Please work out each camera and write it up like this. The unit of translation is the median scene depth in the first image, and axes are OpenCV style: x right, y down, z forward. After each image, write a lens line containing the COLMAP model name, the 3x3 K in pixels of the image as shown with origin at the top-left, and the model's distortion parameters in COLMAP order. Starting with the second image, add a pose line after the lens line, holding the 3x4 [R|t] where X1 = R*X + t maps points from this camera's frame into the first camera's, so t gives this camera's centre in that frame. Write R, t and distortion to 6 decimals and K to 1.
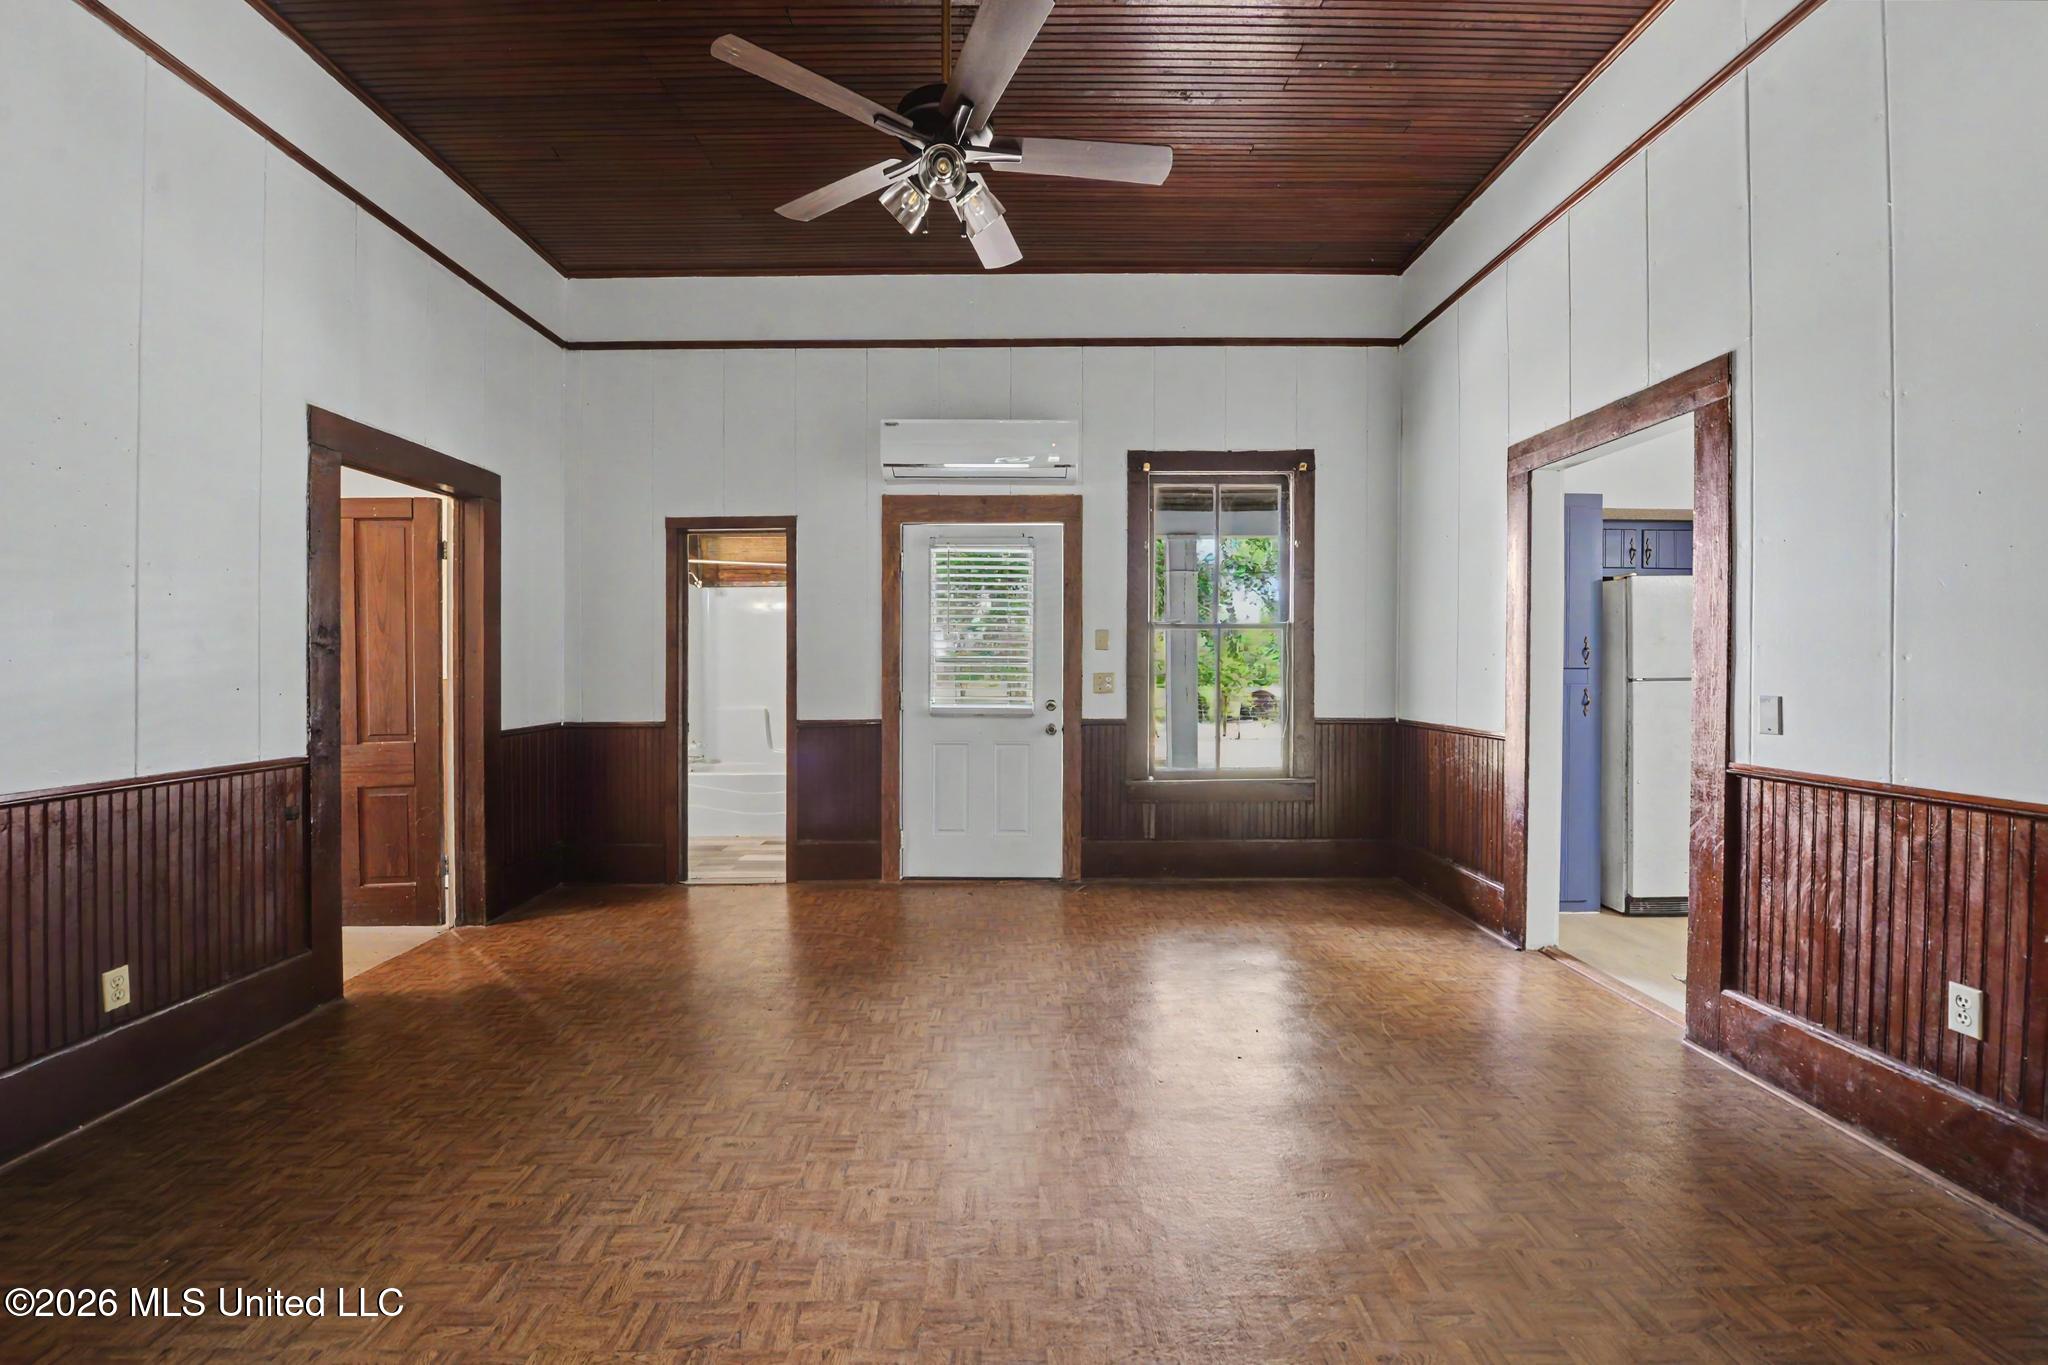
lens RADIAL K [[829.8, 0, 1016.7], [0, 829.8, 674.4], [0, 0, 1]] dist [-0.009570, -0.003204]
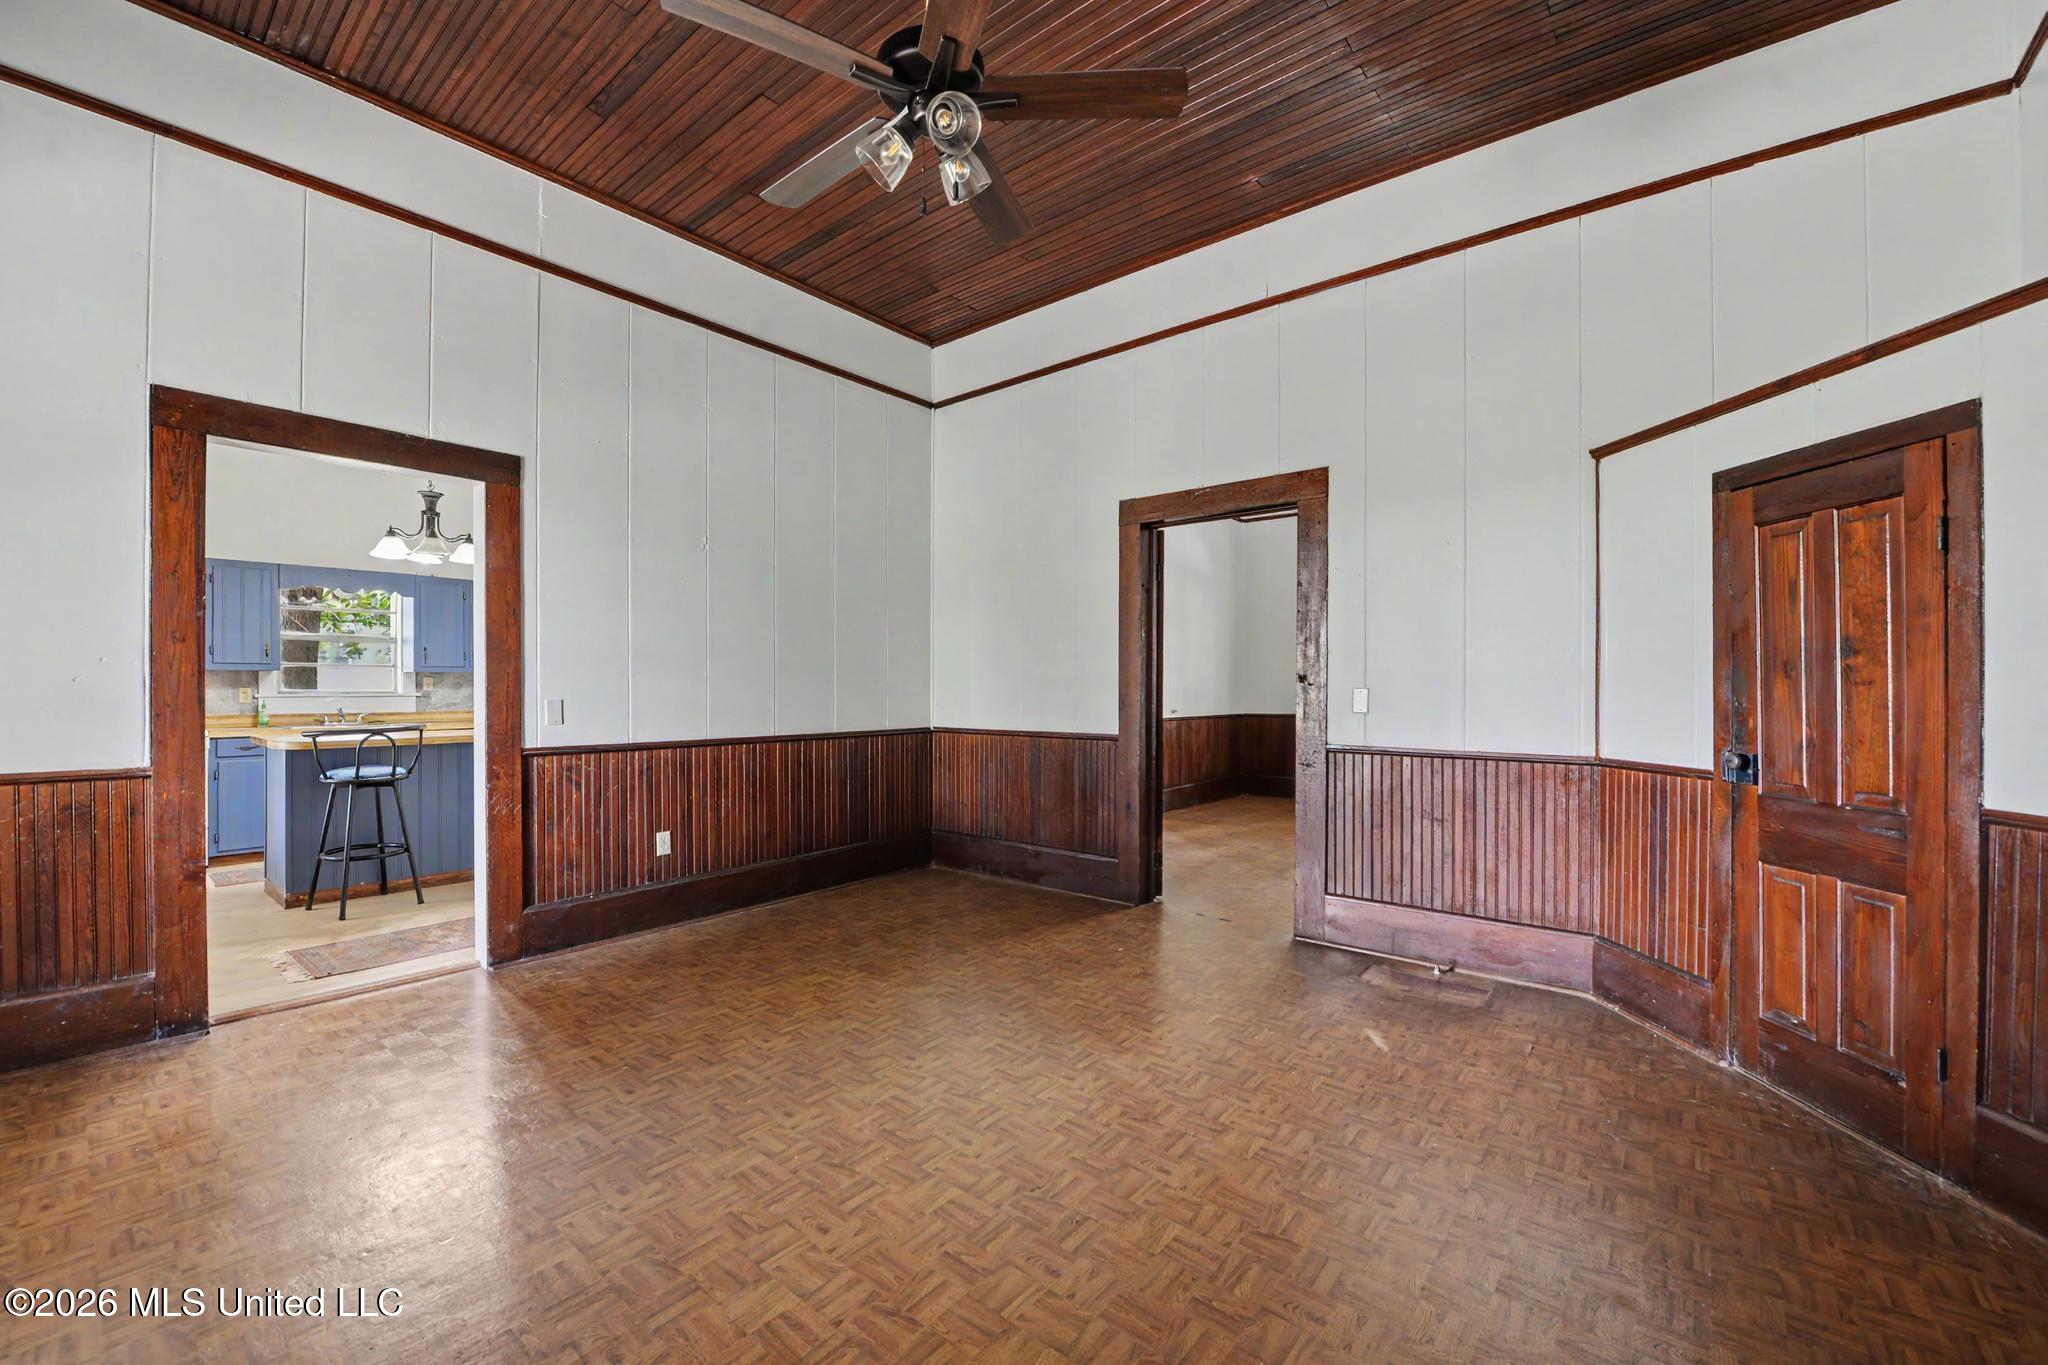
lens RADIAL K [[829.8, 0, 1016.7], [0, 829.8, 674.4], [0, 0, 1]] dist [-0.009570, -0.003204]
pose [[-0.765717, 0.008890, 0.643116, -0.781444], [0.004411, 0.999954, -0.008572, -0.004256], [-0.643162, -0.003727, -0.765721, 1.721676]]
